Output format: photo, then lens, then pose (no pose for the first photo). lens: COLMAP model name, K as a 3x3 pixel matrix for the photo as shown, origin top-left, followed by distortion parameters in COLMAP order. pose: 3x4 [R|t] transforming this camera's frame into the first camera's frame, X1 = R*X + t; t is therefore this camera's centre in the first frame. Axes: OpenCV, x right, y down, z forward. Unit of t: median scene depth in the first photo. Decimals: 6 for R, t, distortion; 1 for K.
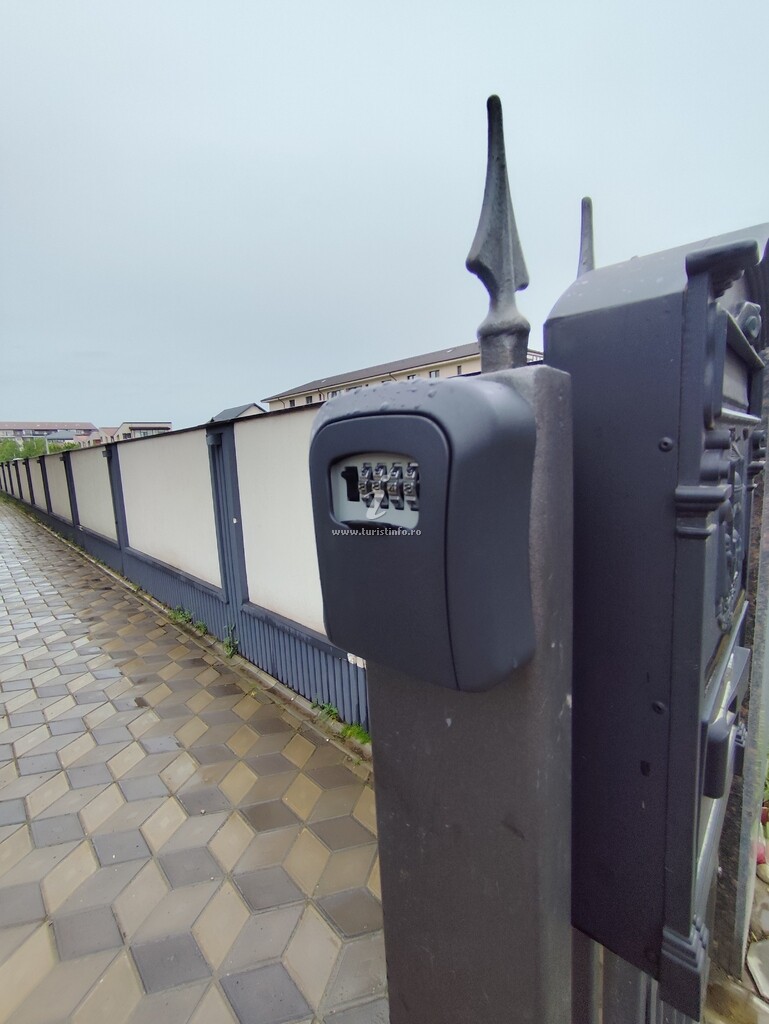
lens RADIAL K [[472.4, 0, 384.9], [0, 472.4, 509.6], [0, 0, 1]] dist [-0.001994, 0.000597]
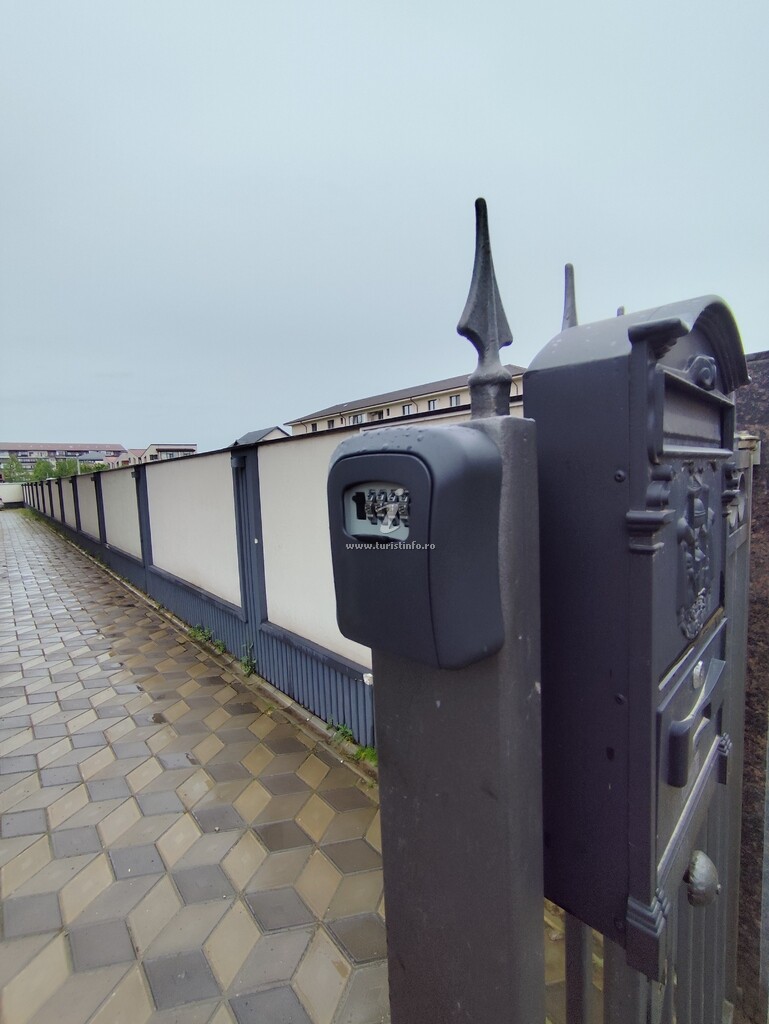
lens RADIAL K [[472.4, 0, 387.8], [0, 472.4, 506.3], [0, 0, 1]] dist [-0.001994, 0.000597]
pose [[0.999306, 0.012220, -0.035186, 0.022012], [-0.014166, 0.998353, -0.055590, 0.007925], [0.034448, 0.056049, 0.997834, -0.121504]]
